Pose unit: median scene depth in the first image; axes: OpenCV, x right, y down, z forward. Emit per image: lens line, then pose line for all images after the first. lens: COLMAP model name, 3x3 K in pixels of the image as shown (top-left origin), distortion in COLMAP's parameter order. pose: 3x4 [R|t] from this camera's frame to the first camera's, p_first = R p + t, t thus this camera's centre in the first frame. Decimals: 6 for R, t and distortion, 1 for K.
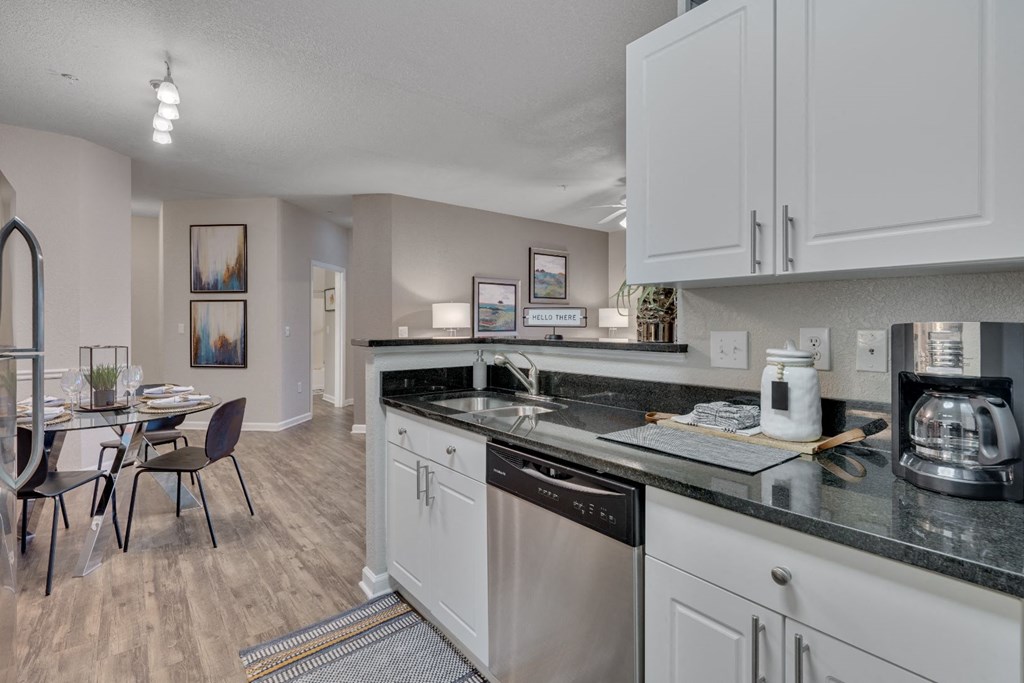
lens RADIAL K [[477.8, 0, 516.3], [0, 477.8, 328.3], [0, 0, 1]] dist [-0.000688, -0.000362]
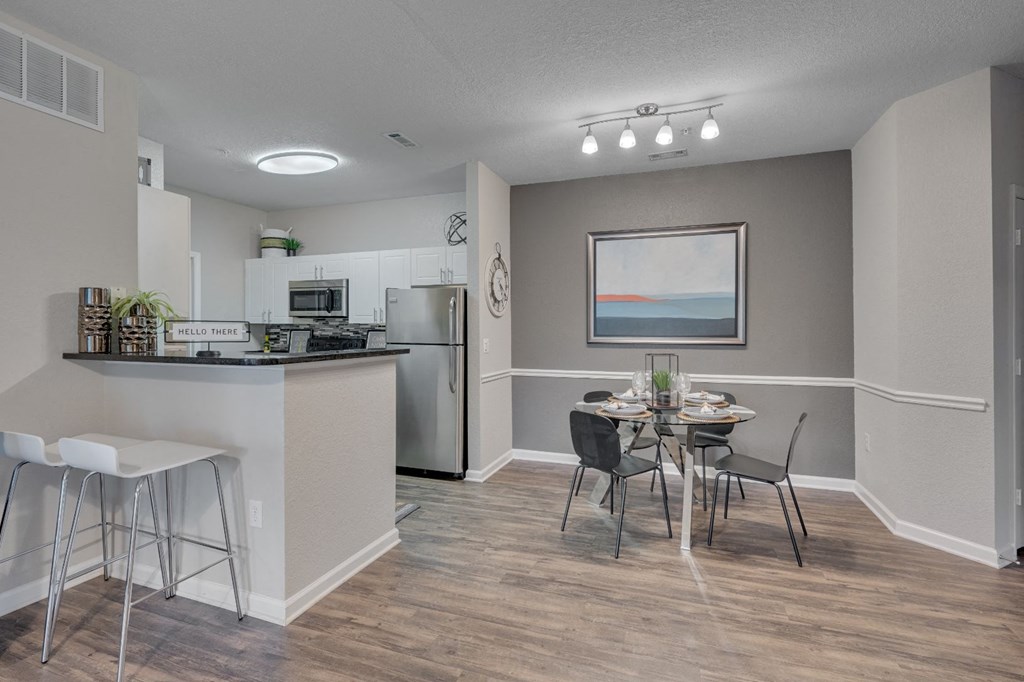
lens RADIAL K [[477.8, 0, 516.3], [0, 477.8, 327.8], [0, 0, 1]] dist [-0.000688, -0.000362]
pose [[-0.857411, -0.001759, -0.514630, 0.052928], [-0.003501, 0.999991, 0.002415, -0.028922], [0.514621, 0.003872, -0.857409, 1.897988]]
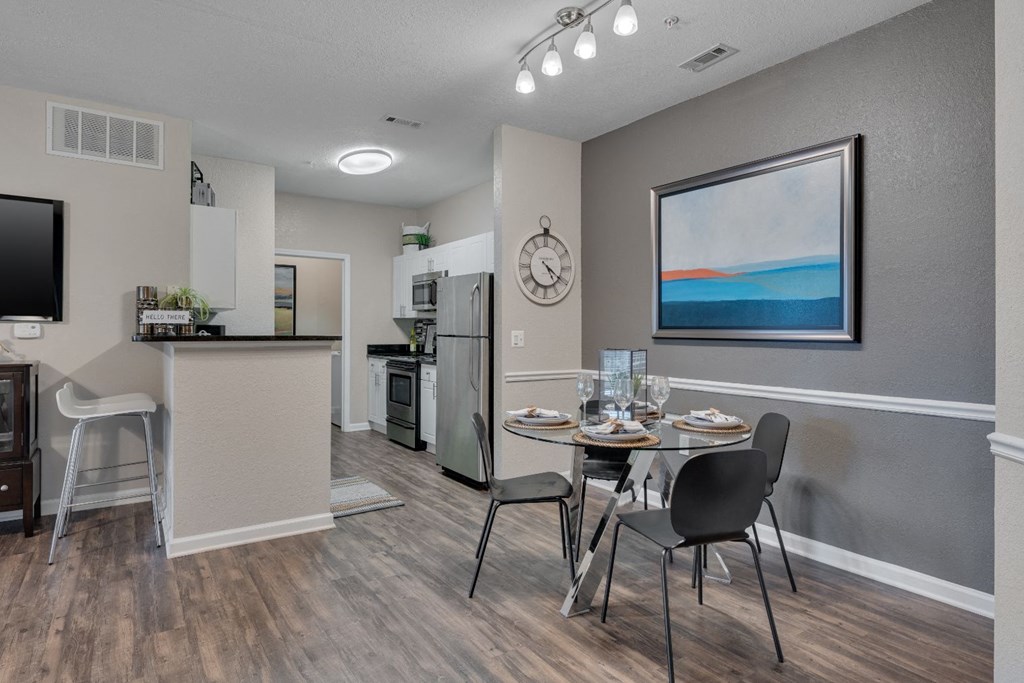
lens RADIAL K [[577.5, 0, 515.5], [0, 577.5, 329.7], [0, 0, 1]] dist [0.000016, 0.000044]
pose [[-0.996130, -0.004533, 0.087770, -0.794644], [-0.004123, 0.999980, 0.004854, 0.000361], [-0.087790, 0.004473, -0.996129, 2.106587]]
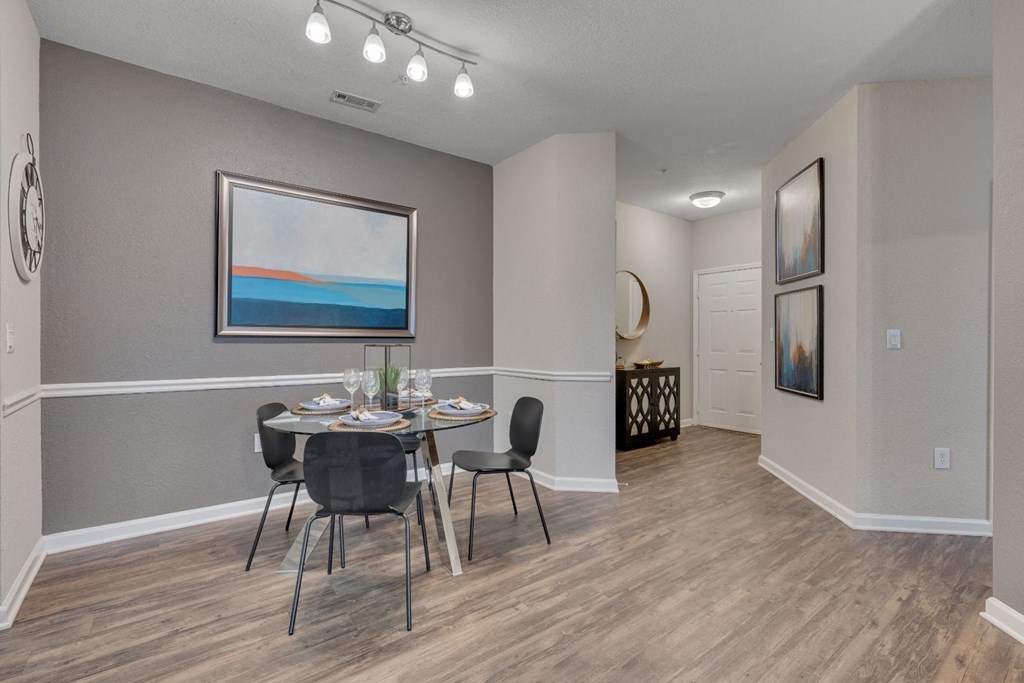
lens RADIAL K [[461.0, 0, 515.2], [0, 461.0, 338.1], [0, 0, 1]] dist [-0.000761, -0.000197]
pose [[-0.027438, -0.001006, -0.999623, 0.031903], [-0.012162, 0.999926, -0.000672, 0.023656], [0.999550, 0.012139, -0.027448, 1.323543]]
